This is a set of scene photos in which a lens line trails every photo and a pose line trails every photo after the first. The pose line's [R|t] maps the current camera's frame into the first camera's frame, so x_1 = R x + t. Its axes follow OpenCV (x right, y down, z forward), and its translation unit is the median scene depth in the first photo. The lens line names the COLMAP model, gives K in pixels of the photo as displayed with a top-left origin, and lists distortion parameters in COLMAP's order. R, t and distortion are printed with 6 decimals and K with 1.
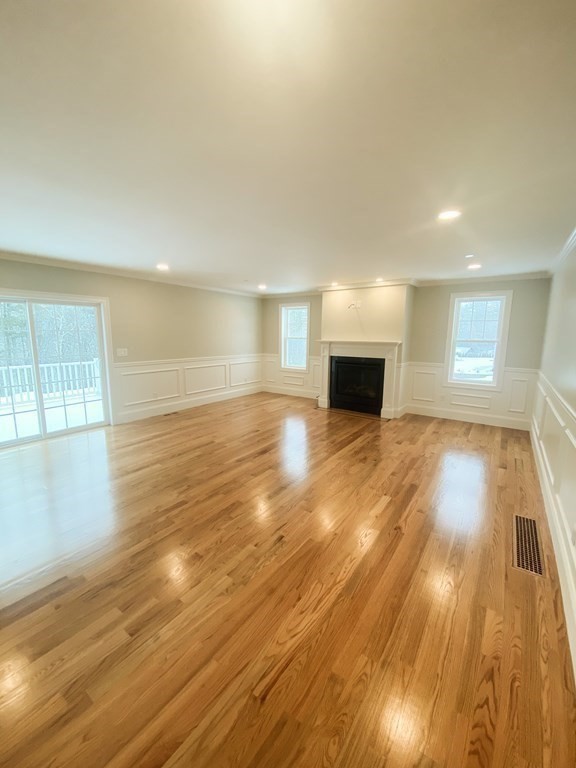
lens RADIAL K [[313.3, 0, 283.3], [0, 313.3, 383.6], [0, 0, 1]] dist [0.009155, -0.000551]
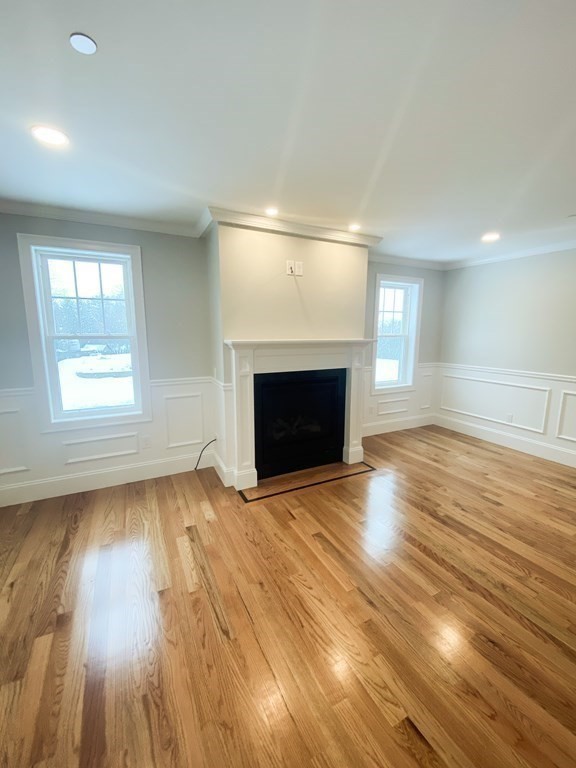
lens RADIAL K [[313.3, 0, 287.5], [0, 313.3, 385.0], [0, 0, 1]] dist [0.009155, -0.000551]
pose [[0.461355, -0.156599, 0.873286, -0.238676], [0.142308, 0.984617, 0.101382, -0.116602], [-0.875728, 0.077502, 0.476543, 0.763581]]
